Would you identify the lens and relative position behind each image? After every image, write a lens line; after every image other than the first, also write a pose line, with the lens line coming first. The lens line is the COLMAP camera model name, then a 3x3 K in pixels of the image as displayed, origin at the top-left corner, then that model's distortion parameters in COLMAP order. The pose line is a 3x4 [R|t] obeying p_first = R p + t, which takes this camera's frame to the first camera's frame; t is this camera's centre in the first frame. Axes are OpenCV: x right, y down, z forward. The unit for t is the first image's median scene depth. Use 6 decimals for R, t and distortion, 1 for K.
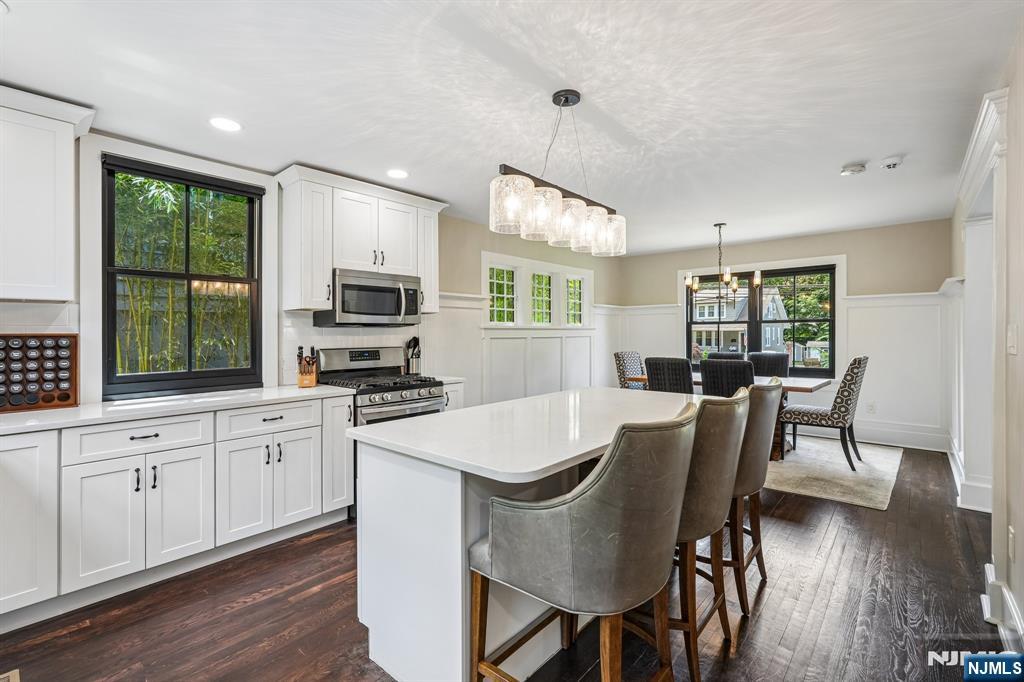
lens RADIAL K [[455.9, 0, 518.9], [0, 455.9, 326.2], [0, 0, 1]] dist [-0.014285, 0.006479]
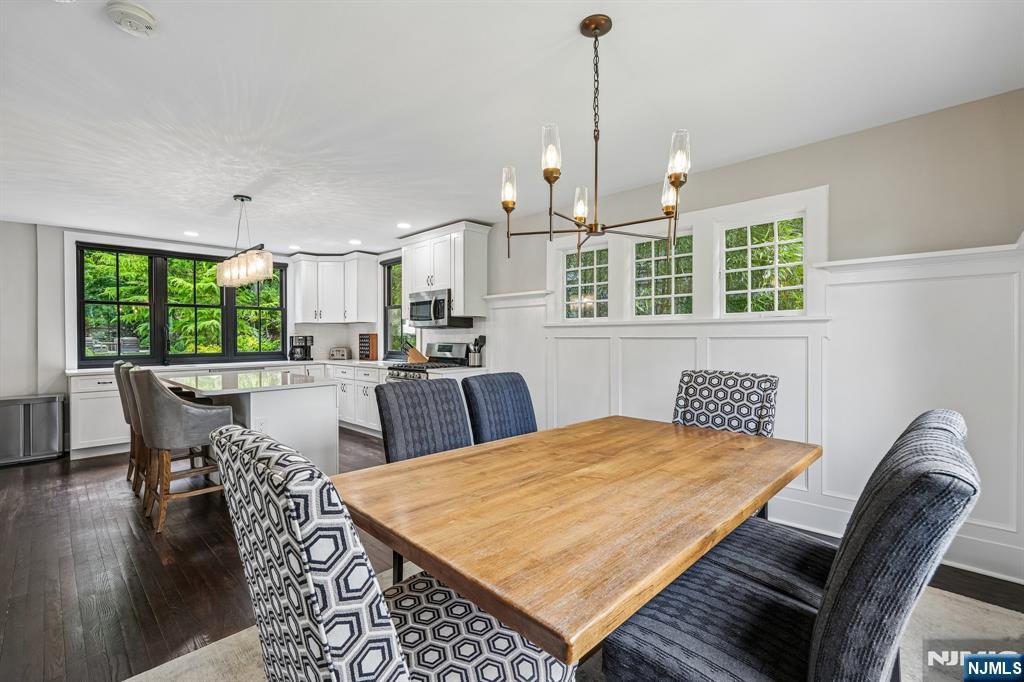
lens RADIAL K [[455.9, 0, 509.1], [0, 455.9, 338.3], [0, 0, 1]] dist [-0.014285, 0.006479]
pose [[-0.066945, 0.009404, -0.997712, 1.521445], [0.018024, 0.999804, 0.008214, 0.033993], [0.997594, -0.017433, -0.067101, 1.819892]]
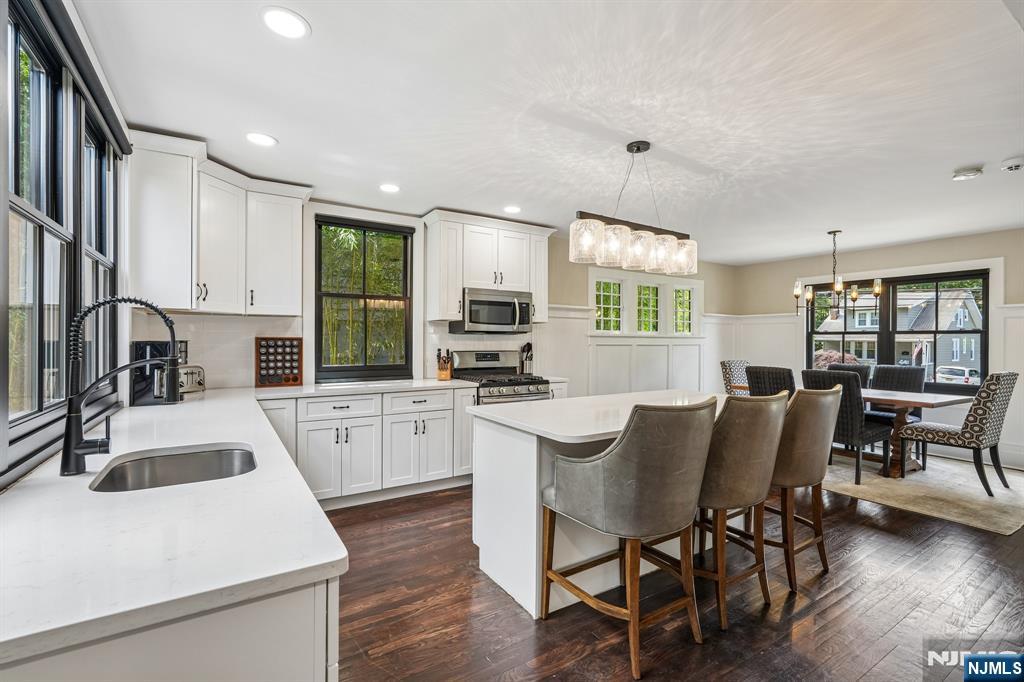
lens RADIAL K [[455.9, 0, 517.2], [0, 455.9, 339.1], [0, 0, 1]] dist [-0.014285, 0.006479]
pose [[0.958834, 0.011351, -0.283739, 0.123302], [-0.008053, 0.999886, 0.012786, -0.002285], [0.283852, -0.009975, 0.958816, -0.221196]]
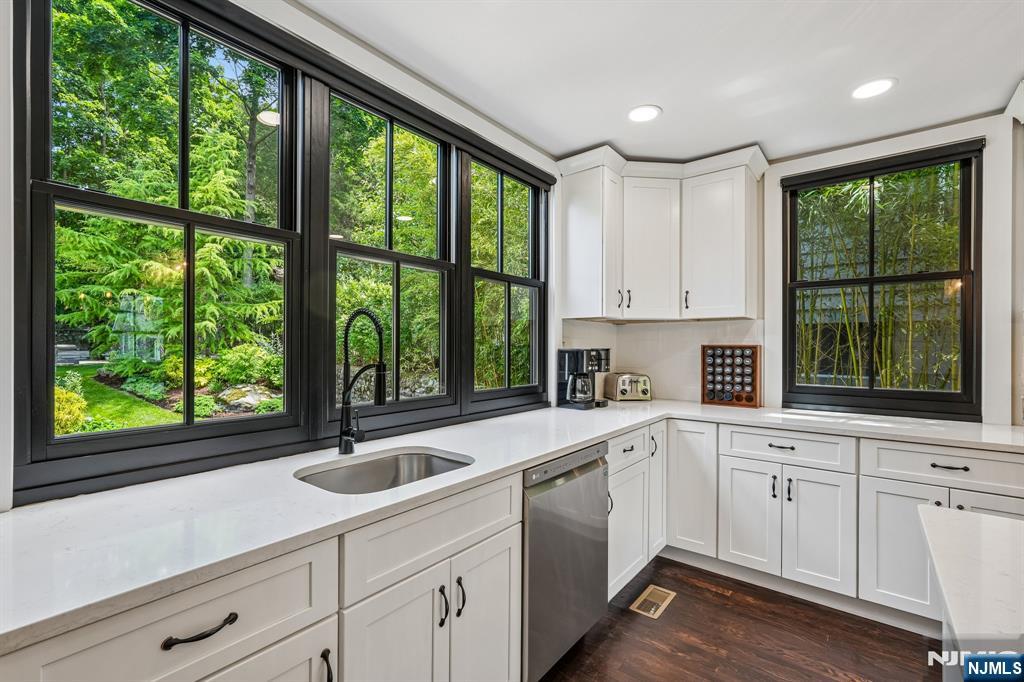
lens RADIAL K [[455.9, 0, 502.8], [0, 455.9, 343.7], [0, 0, 1]] dist [-0.014285, 0.006479]
pose [[0.018489, -0.001269, -0.999828, 0.149296], [0.009787, 0.999952, -0.001088, 0.007702], [0.999781, -0.009765, 0.018501, 0.302230]]
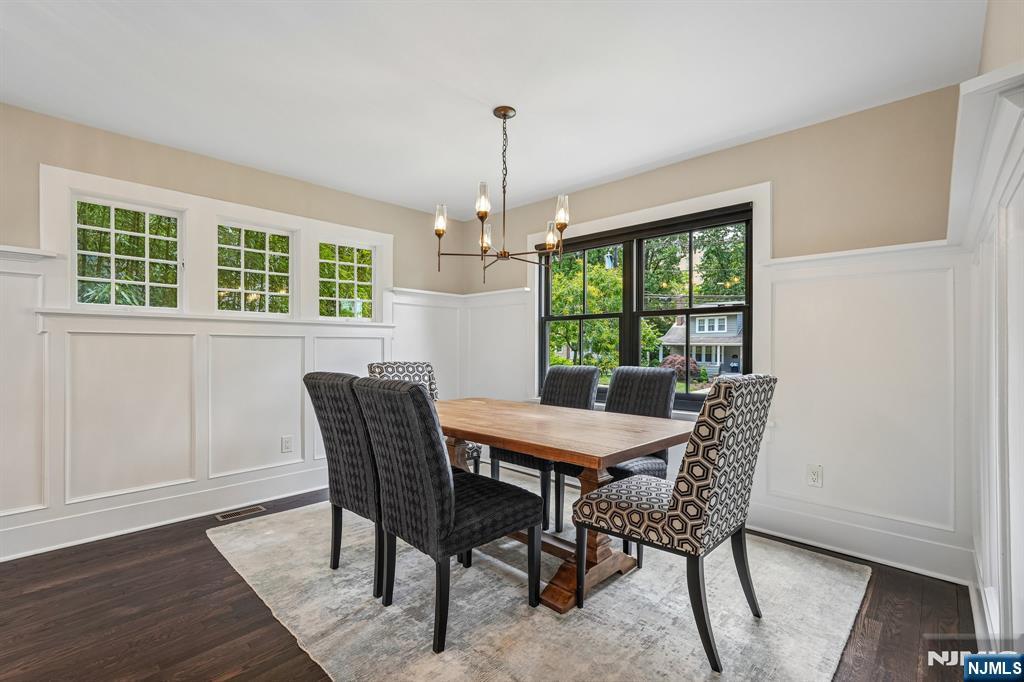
lens RADIAL K [[455.9, 0, 516.2], [0, 455.9, 347.3], [0, 0, 1]] dist [-0.014285, 0.006479]
pose [[0.999127, 0.008178, -0.040964, 0.894339], [-0.007627, 0.999879, 0.013573, 0.059709], [0.041070, -0.013249, 0.999068, 0.931522]]
